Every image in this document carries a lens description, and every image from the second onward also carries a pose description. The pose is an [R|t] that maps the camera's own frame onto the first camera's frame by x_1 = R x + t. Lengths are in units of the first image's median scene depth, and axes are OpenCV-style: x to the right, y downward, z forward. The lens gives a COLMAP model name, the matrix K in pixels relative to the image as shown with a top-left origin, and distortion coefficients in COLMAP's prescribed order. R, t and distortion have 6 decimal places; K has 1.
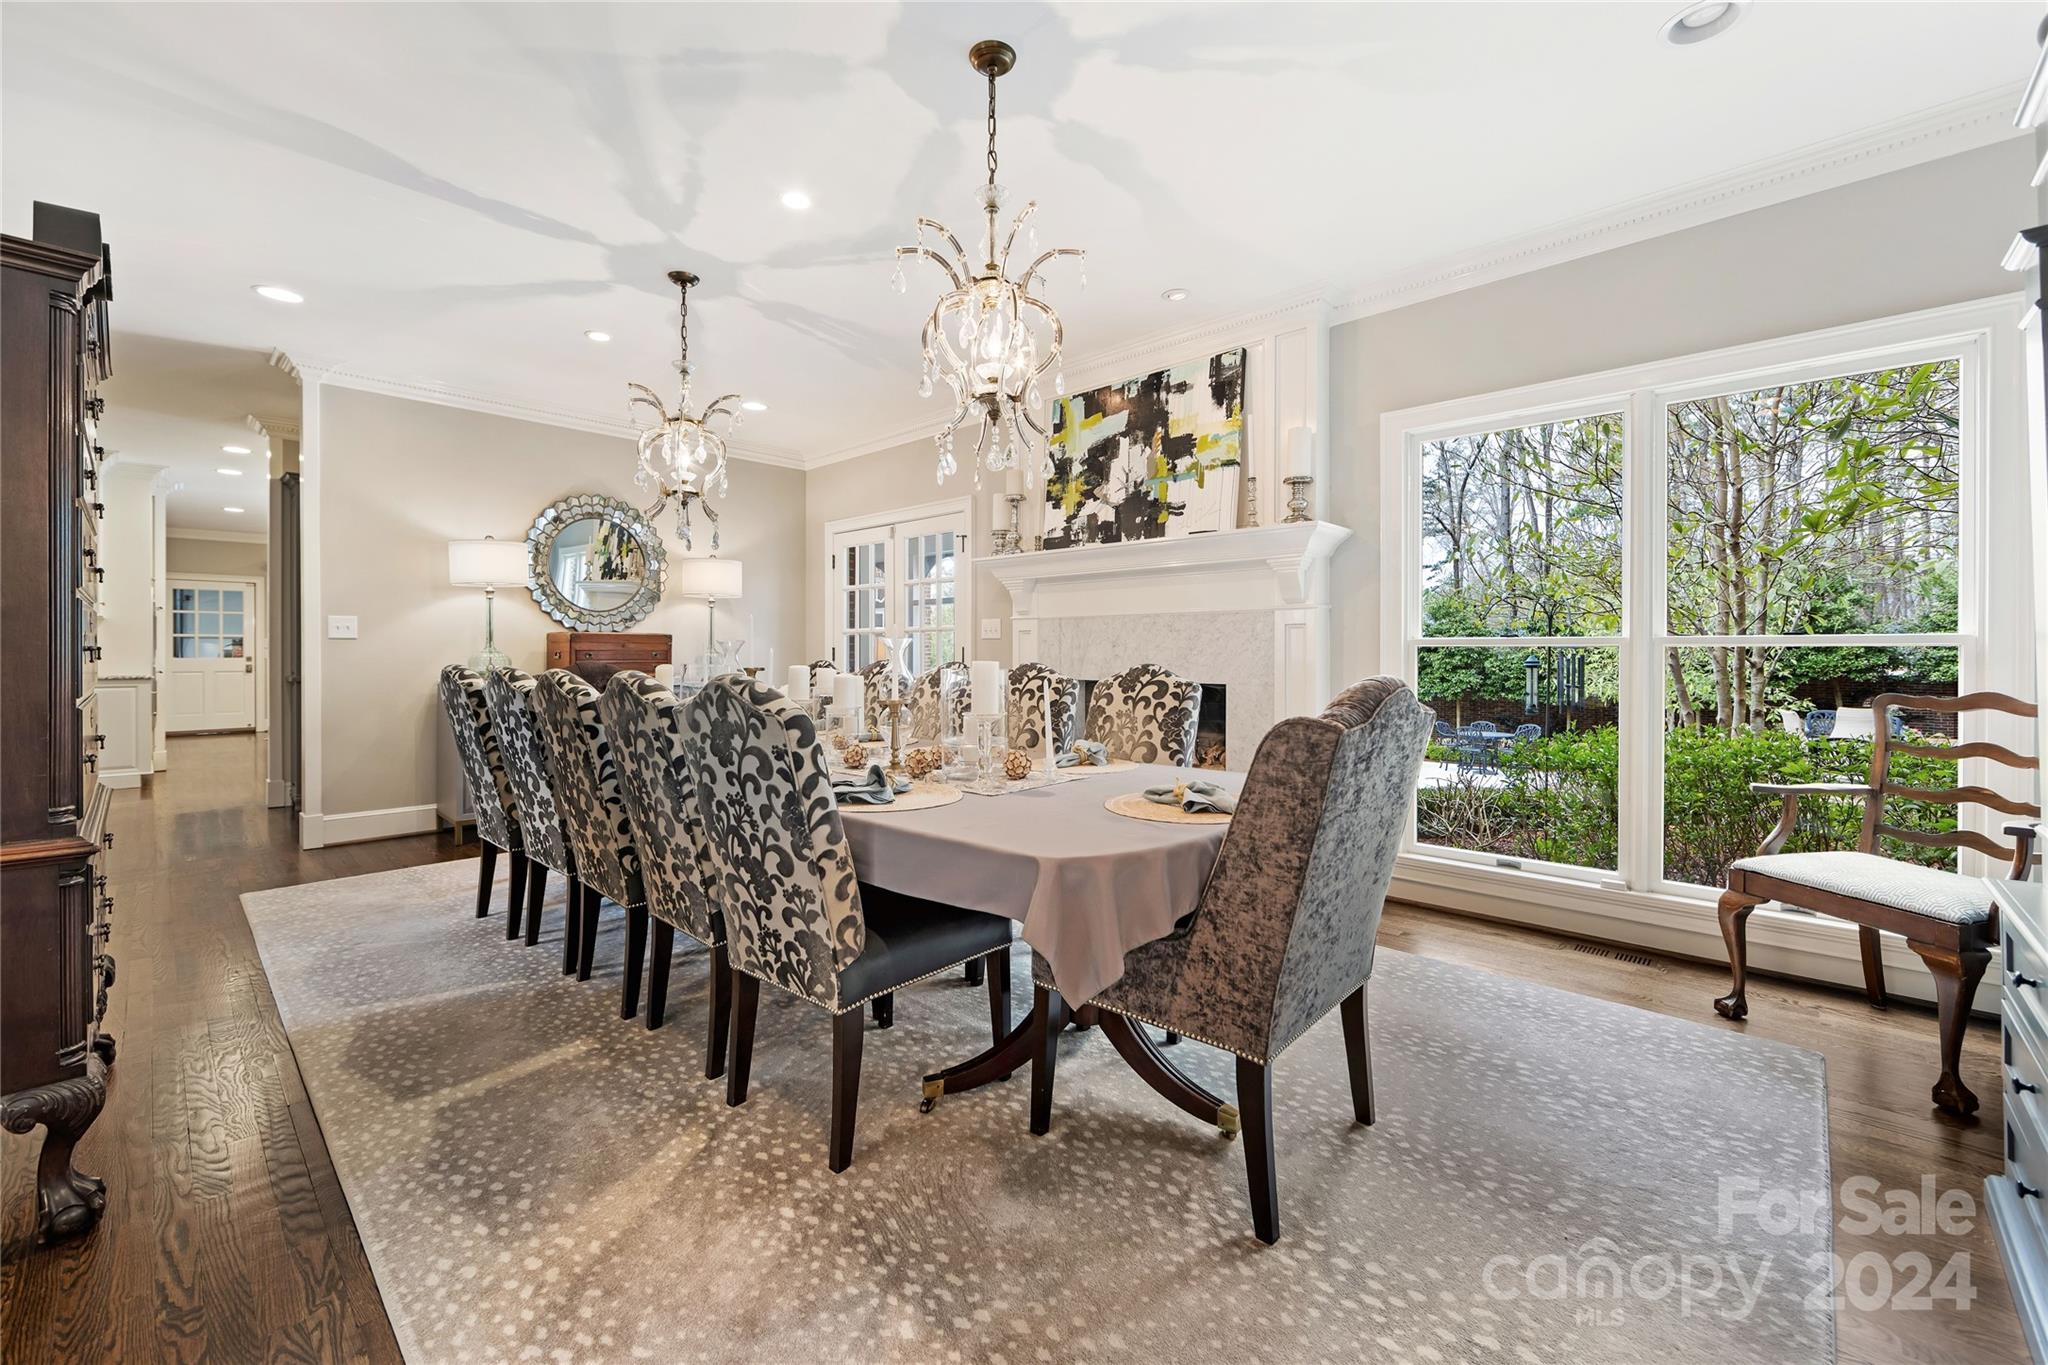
lens RADIAL K [[817.7, 0, 1021.5], [0, 817.7, 656.2], [0, 0, 1]] dist [-0.001494, -0.000076]
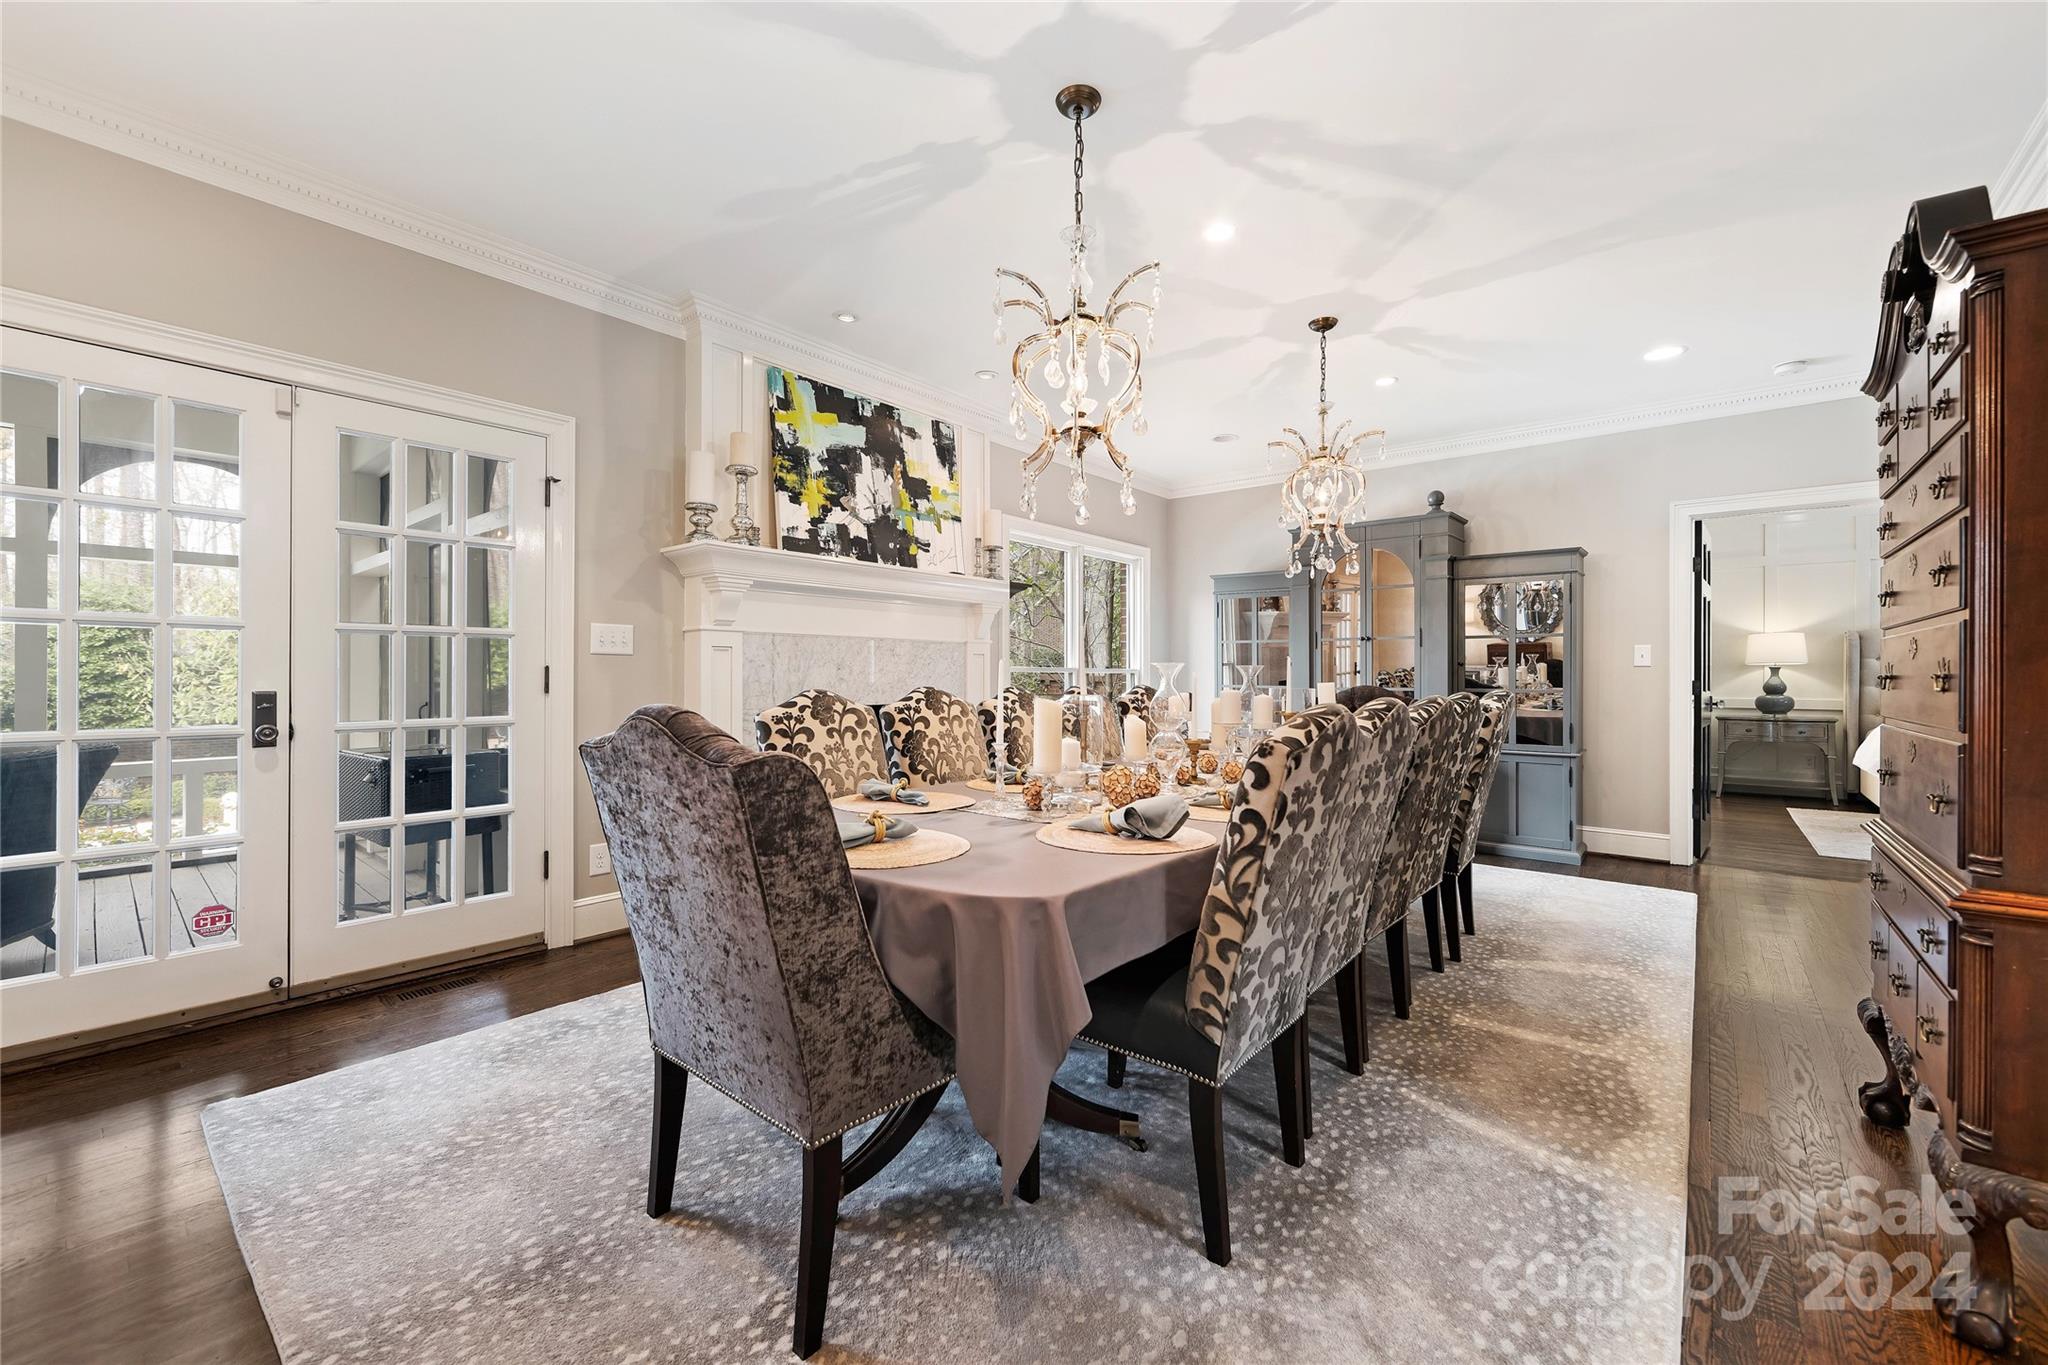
lens RADIAL K [[817.7, 0, 1021.2], [0, 817.7, 678.7], [0, 0, 1]] dist [-0.001494, -0.000076]
pose [[-0.044648, 0.000957, 0.999002, -0.874442], [0.005469, 0.999985, -0.000714, -0.000168], [-0.998988, 0.005432, -0.044652, 0.883625]]
